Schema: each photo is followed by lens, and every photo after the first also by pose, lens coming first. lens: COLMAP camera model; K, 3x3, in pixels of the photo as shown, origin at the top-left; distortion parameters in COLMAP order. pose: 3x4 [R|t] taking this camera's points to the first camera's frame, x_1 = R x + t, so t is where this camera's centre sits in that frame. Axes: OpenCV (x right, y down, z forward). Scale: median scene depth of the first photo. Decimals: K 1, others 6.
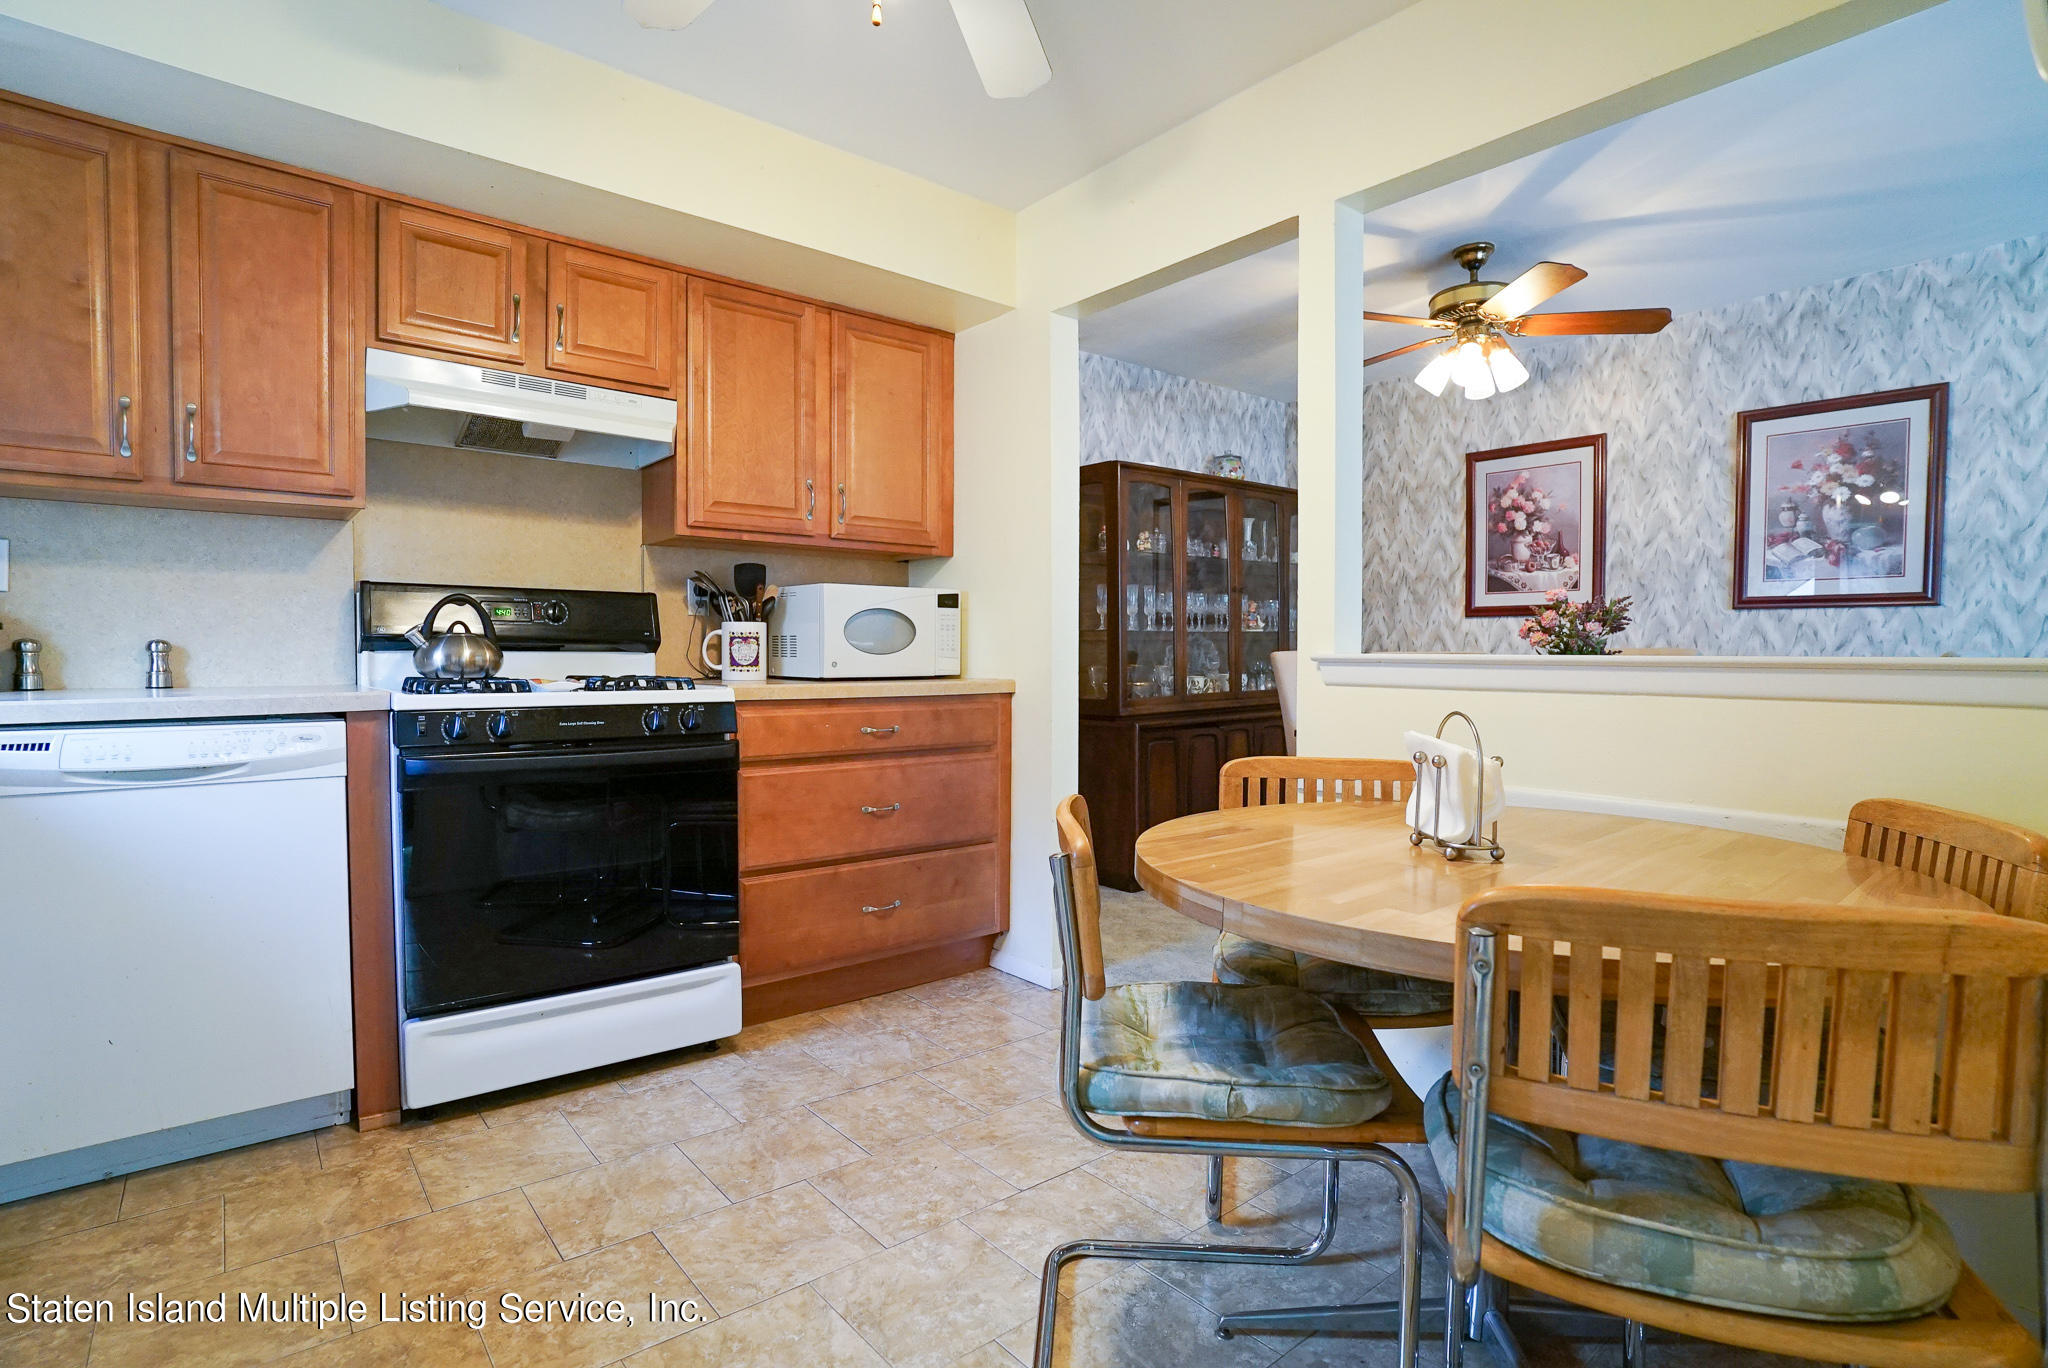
lens RADIAL K [[1008.8, 0, 1017.1], [0, 1008.8, 683.0], [0, 0, 1]] dist [-0.071780, 0.031930]
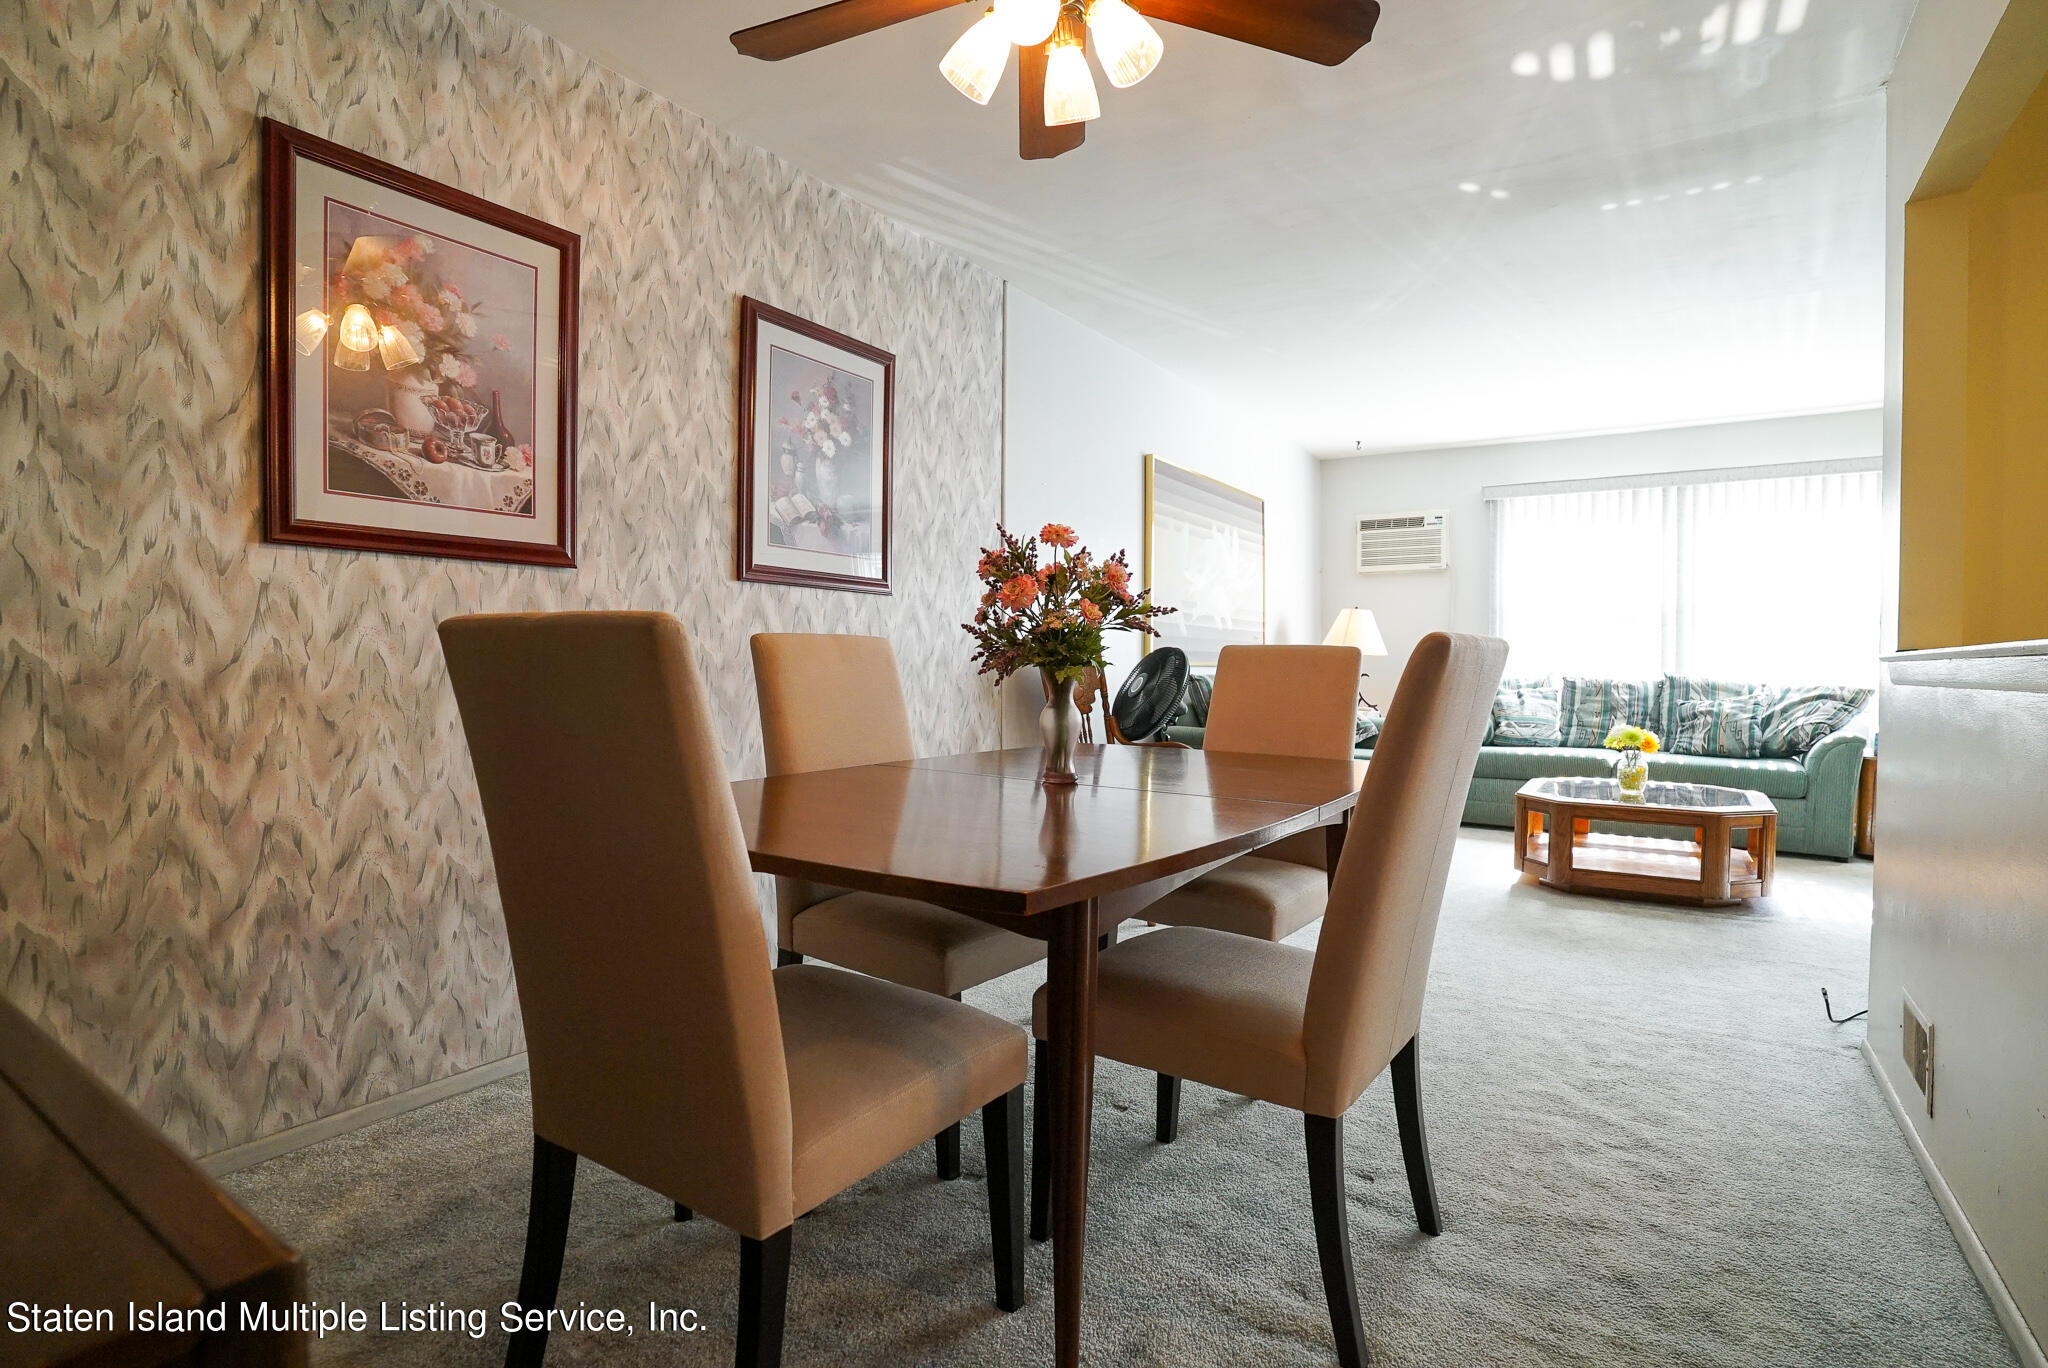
lens RADIAL K [[1008.8, 0, 1045.7], [0, 1008.8, 686.1], [0, 0, 1]] dist [-0.071780, 0.031930]
pose [[-0.294310, -0.026196, 0.955351, -0.002577], [0.021335, 0.999195, 0.033971, -0.020790], [-0.955472, 0.030380, -0.293514, 1.021852]]
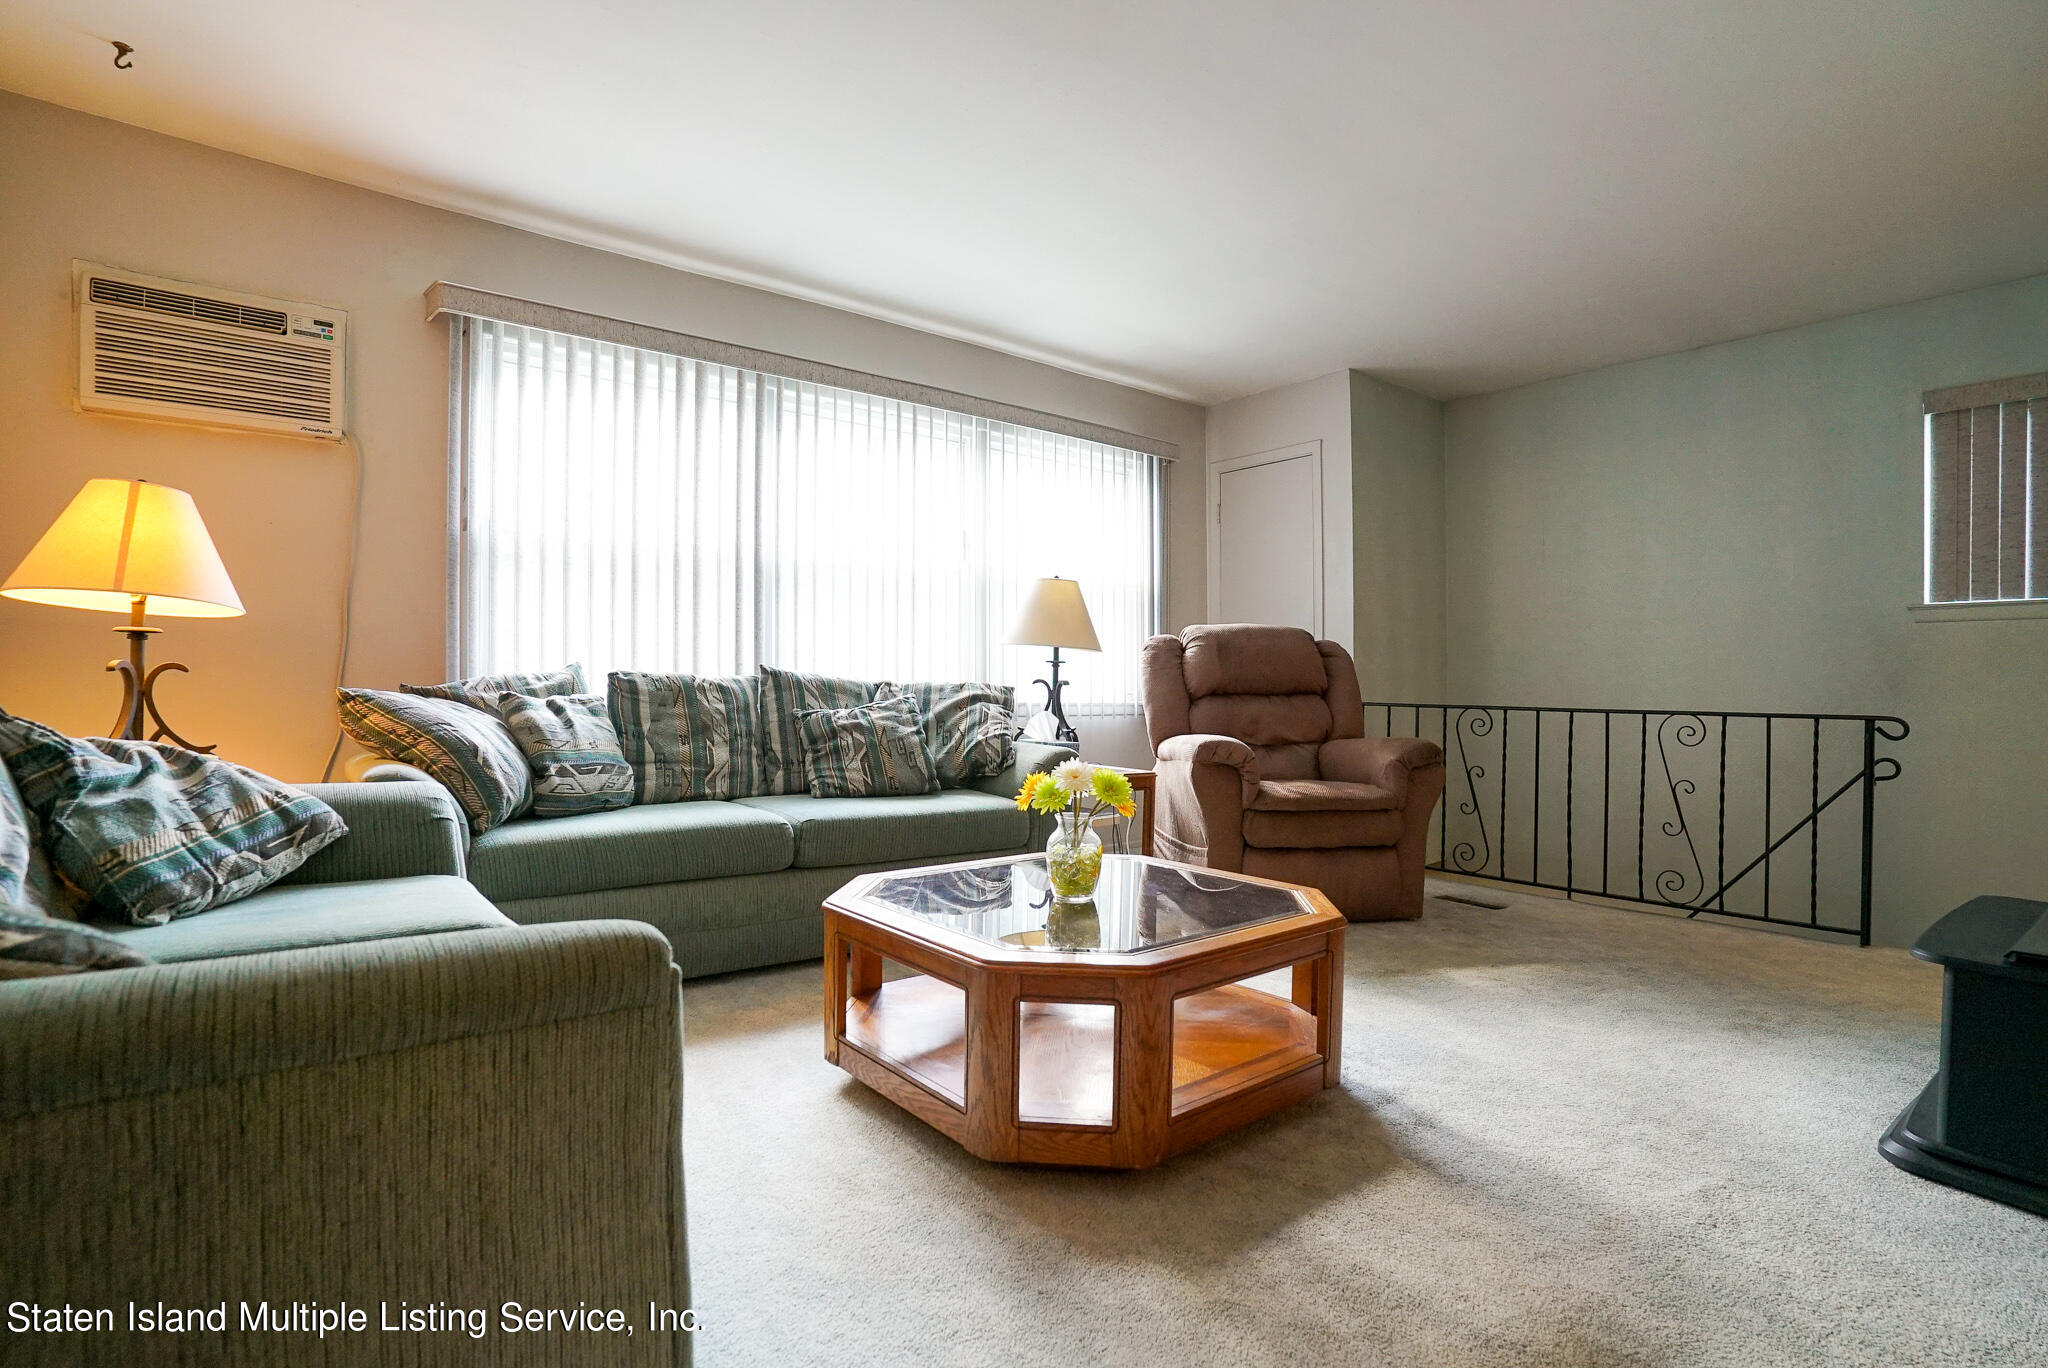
lens RADIAL K [[1008.8, 0, 1014.7], [0, 1008.8, 685.2], [0, 0, 1]] dist [-0.071780, 0.031930]
pose [[-0.999624, -0.008457, 0.026086, 0.877048], [-0.007582, 0.999412, 0.033438, 0.014614], [-0.026353, 0.033228, -0.999100, 0.621723]]
